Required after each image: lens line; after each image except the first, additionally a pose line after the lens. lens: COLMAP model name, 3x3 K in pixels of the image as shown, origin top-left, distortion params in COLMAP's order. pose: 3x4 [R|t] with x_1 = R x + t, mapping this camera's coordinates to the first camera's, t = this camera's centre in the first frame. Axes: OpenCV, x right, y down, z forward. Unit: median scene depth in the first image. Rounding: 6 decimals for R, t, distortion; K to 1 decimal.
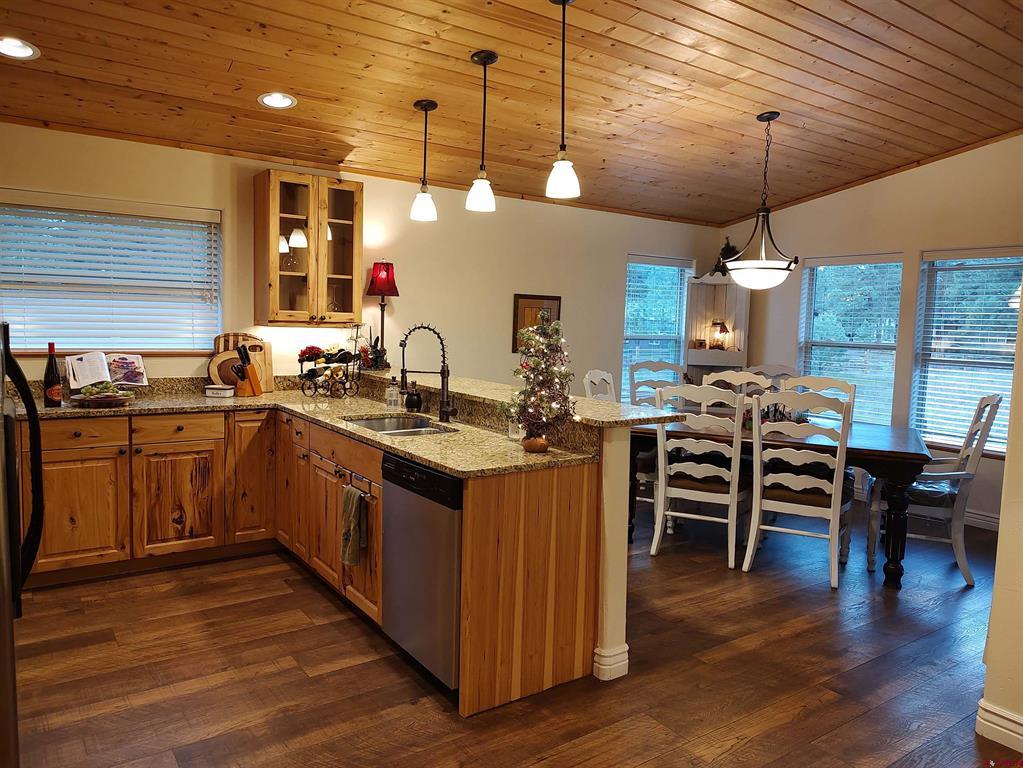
lens RADIAL K [[728.1, 0, 513.5], [0, 728.1, 387.8], [0, 0, 1]] dist [0.011916, -0.012688]
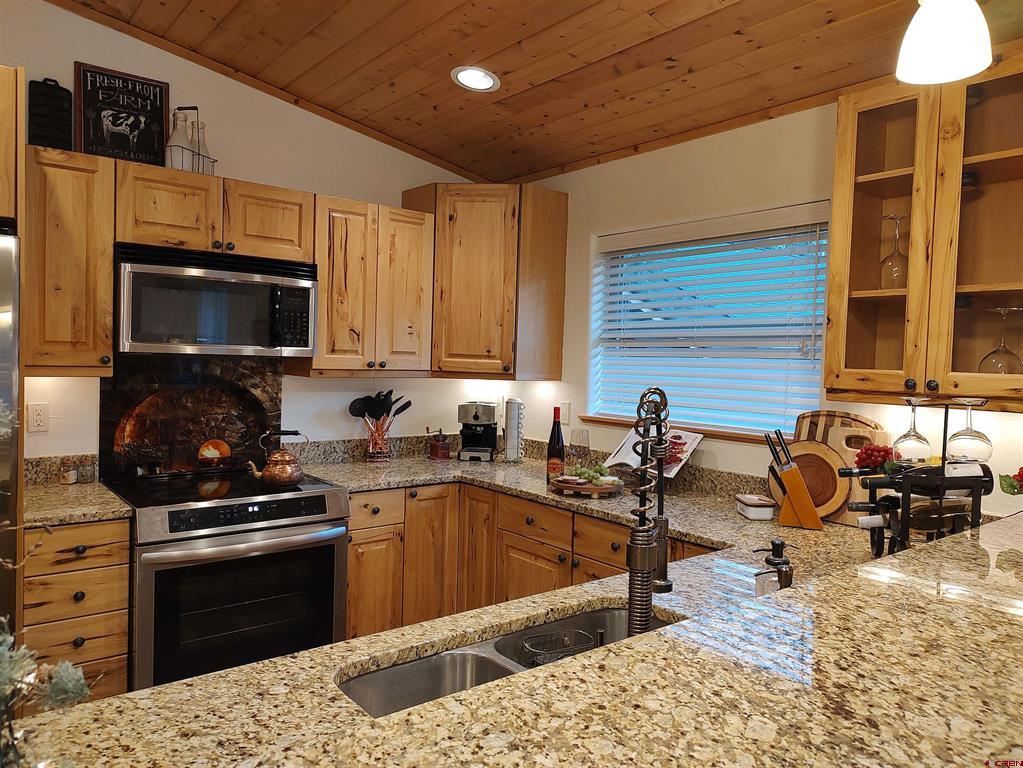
lens RADIAL K [[728.1, 0, 511.3], [0, 728.1, 388.4], [0, 0, 1]] dist [0.011916, -0.012688]
pose [[0.076379, 0.013134, -0.996992, 0.185011], [-0.119694, 0.992803, 0.003909, -0.076915], [0.989868, 0.119036, 0.077401, 0.839859]]
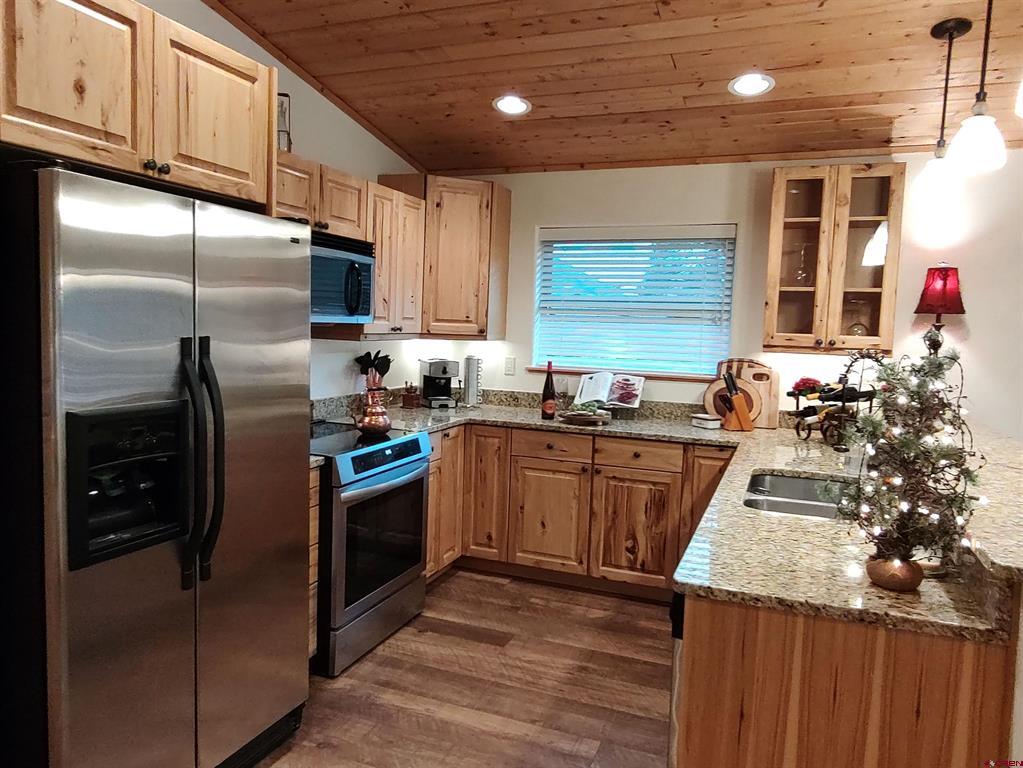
lens RADIAL K [[715.0, 0, 501.3], [0, 715.0, 381.3], [0, 0, 1]] dist [-0.010885, 0.003517]
pose [[0.545400, 0.056857, -0.836245, 0.225531], [-0.094025, 0.995550, 0.006366, -0.030035], [0.832885, 0.075156, 0.548319, 0.329027]]
